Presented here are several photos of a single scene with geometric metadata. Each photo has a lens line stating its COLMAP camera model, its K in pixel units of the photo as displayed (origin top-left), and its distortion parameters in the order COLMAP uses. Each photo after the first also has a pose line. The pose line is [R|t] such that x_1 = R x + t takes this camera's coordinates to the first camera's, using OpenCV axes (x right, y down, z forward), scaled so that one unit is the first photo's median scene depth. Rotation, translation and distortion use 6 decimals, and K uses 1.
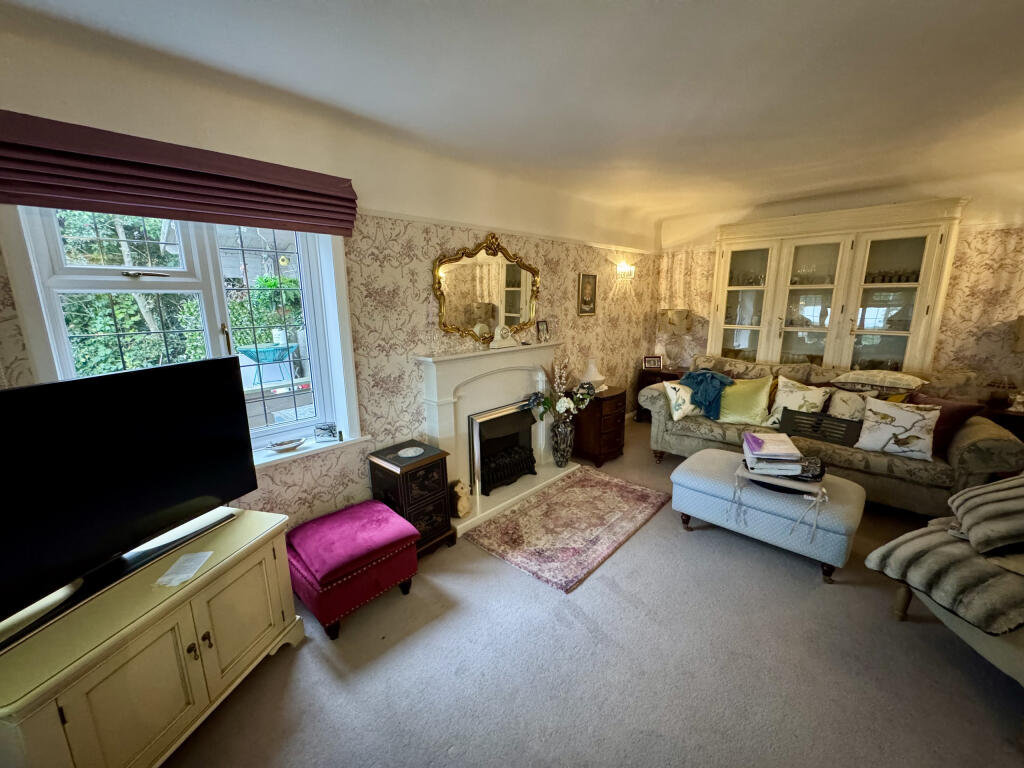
lens RADIAL K [[409.1, 0, 516.2], [0, 409.1, 379.5], [0, 0, 1]] dist [-0.002806, -0.000067]
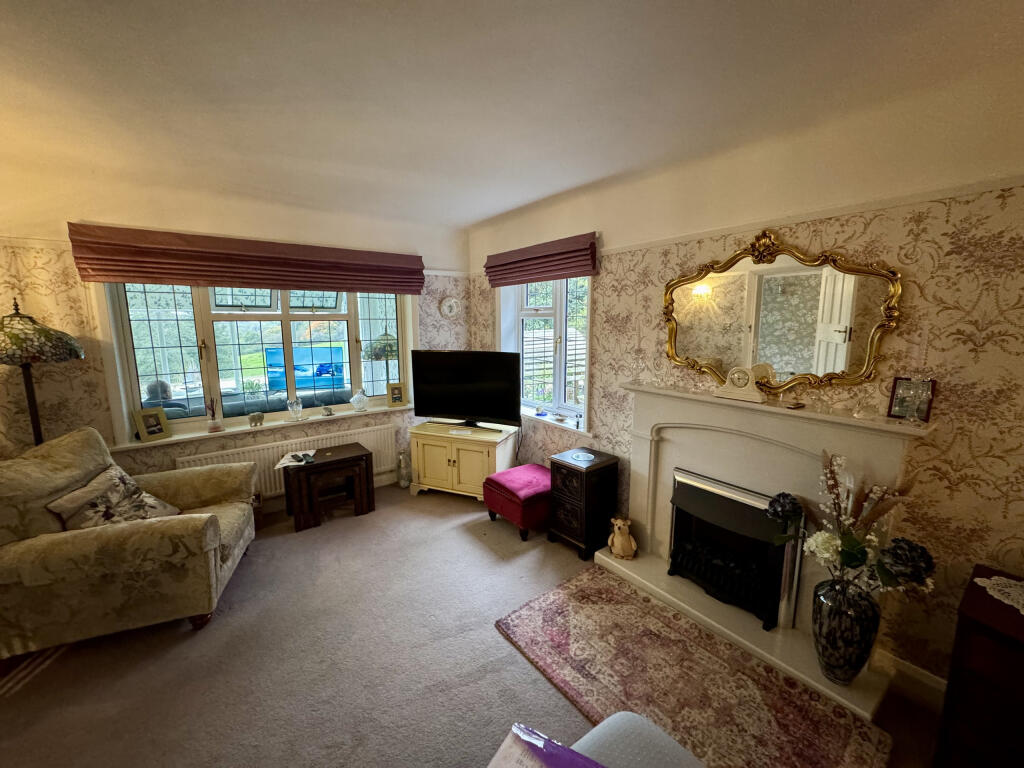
lens RADIAL K [[409.1, 0, 515.9], [0, 409.1, 385.6], [0, 0, 1]] dist [-0.002806, -0.000067]
pose [[-0.163569, 0.157976, -0.973801, 0.821280], [-0.201353, 0.960971, 0.189716, -0.184697], [0.965765, 0.227109, -0.125377, 0.875776]]
